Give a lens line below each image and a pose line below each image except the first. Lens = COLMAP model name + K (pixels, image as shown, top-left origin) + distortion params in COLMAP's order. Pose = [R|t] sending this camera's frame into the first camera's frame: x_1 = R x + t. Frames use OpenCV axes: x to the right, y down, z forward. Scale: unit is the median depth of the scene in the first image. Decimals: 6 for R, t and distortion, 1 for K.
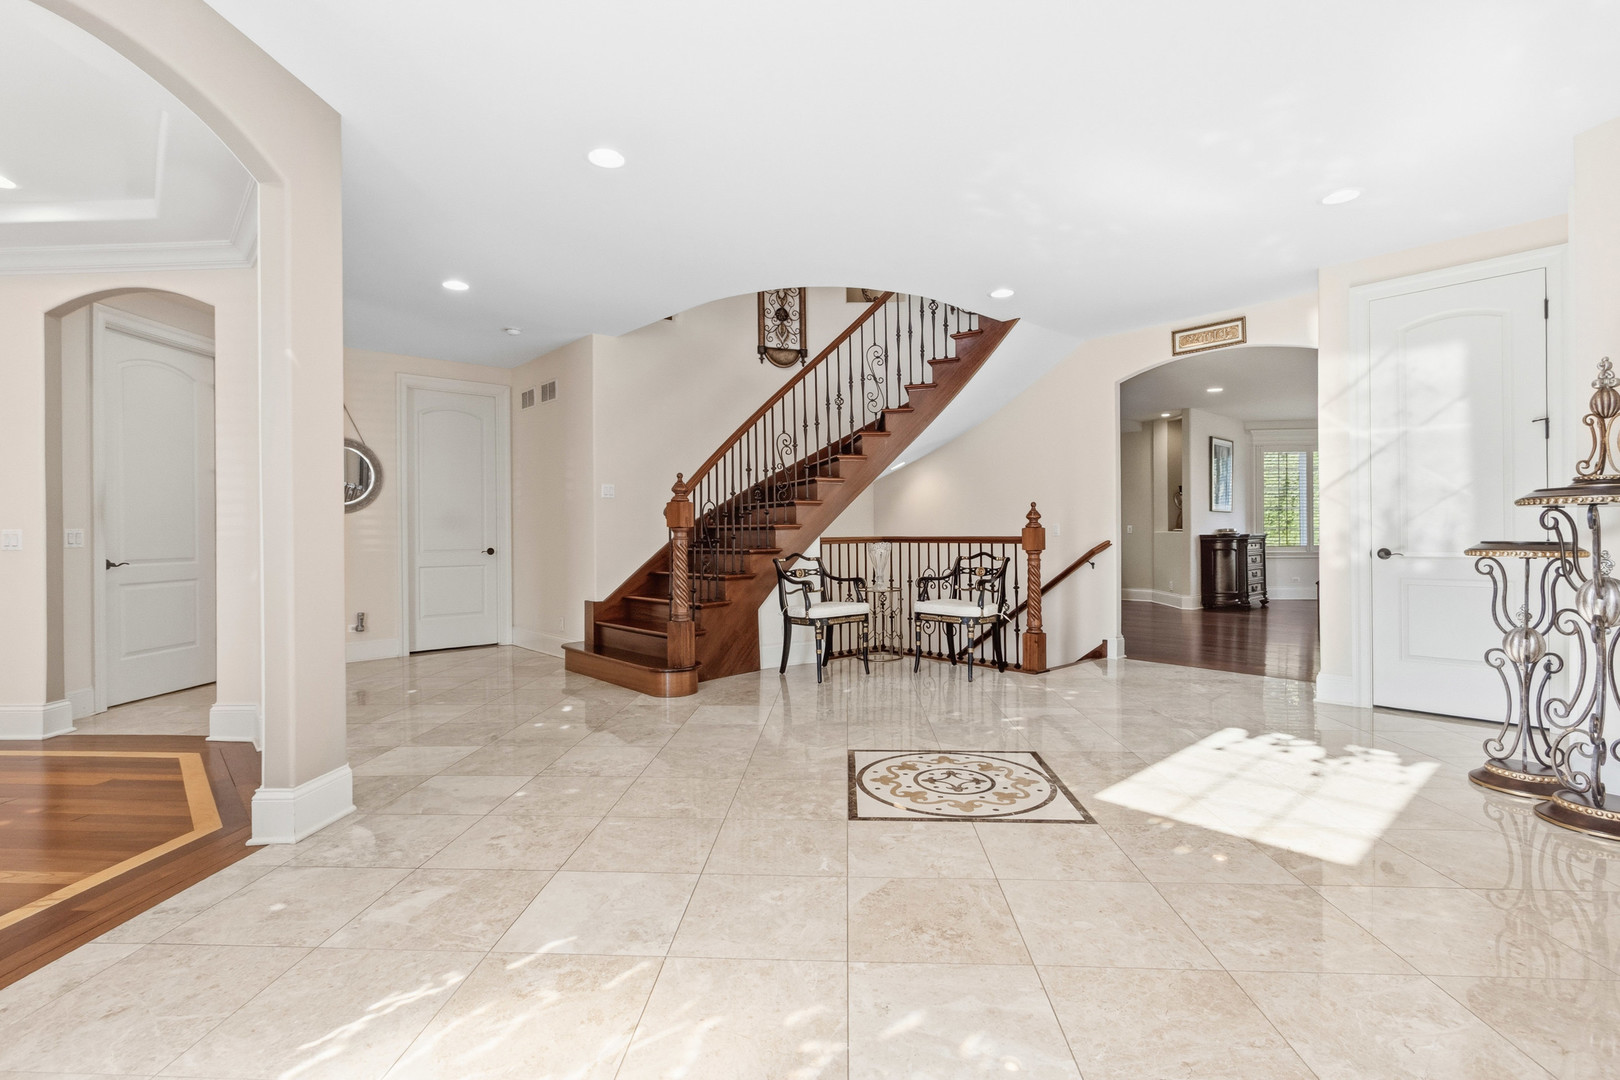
lens RADIAL K [[739.3, 0, 812.6], [0, 739.3, 537.1], [0, 0, 1]] dist [0.001166, 0.000001]
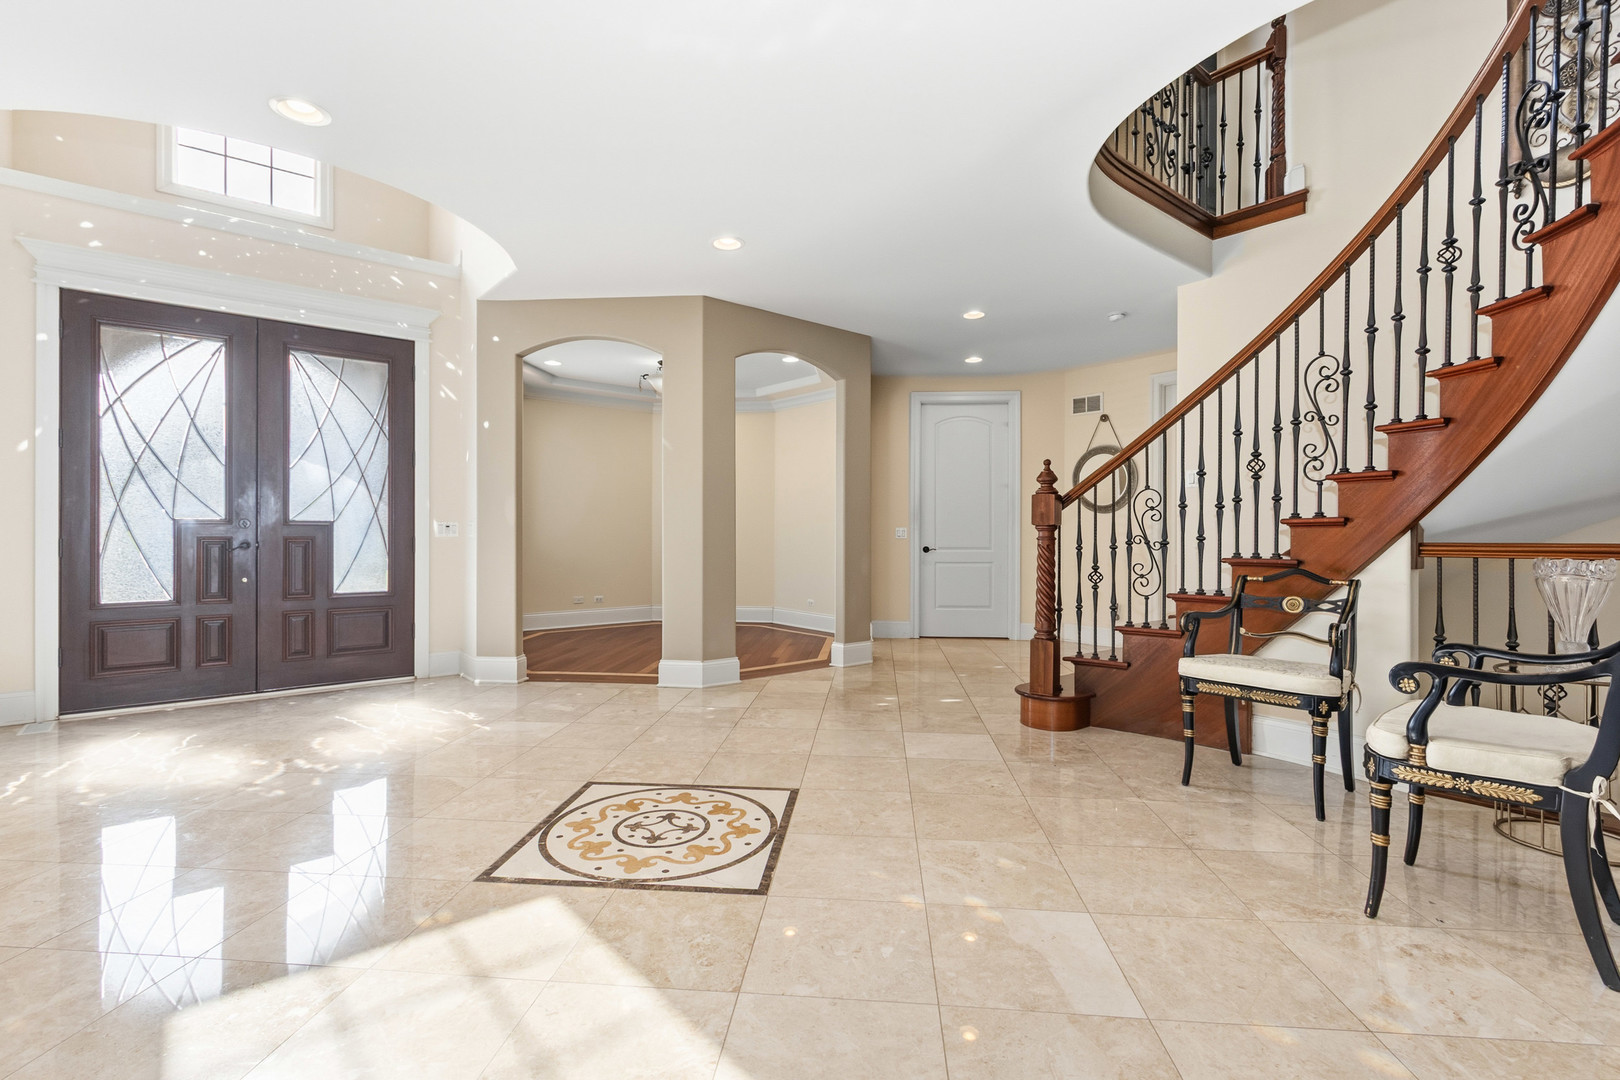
lens RADIAL K [[739.3, 0, 812.8], [0, 739.3, 536.5], [0, 0, 1]] dist [0.001166, 0.000001]
pose [[-0.039694, 0.011211, -0.999149, 1.029576], [-0.005453, 0.999920, 0.011436, -0.013097], [0.999197, 0.005902, -0.039630, 1.210156]]
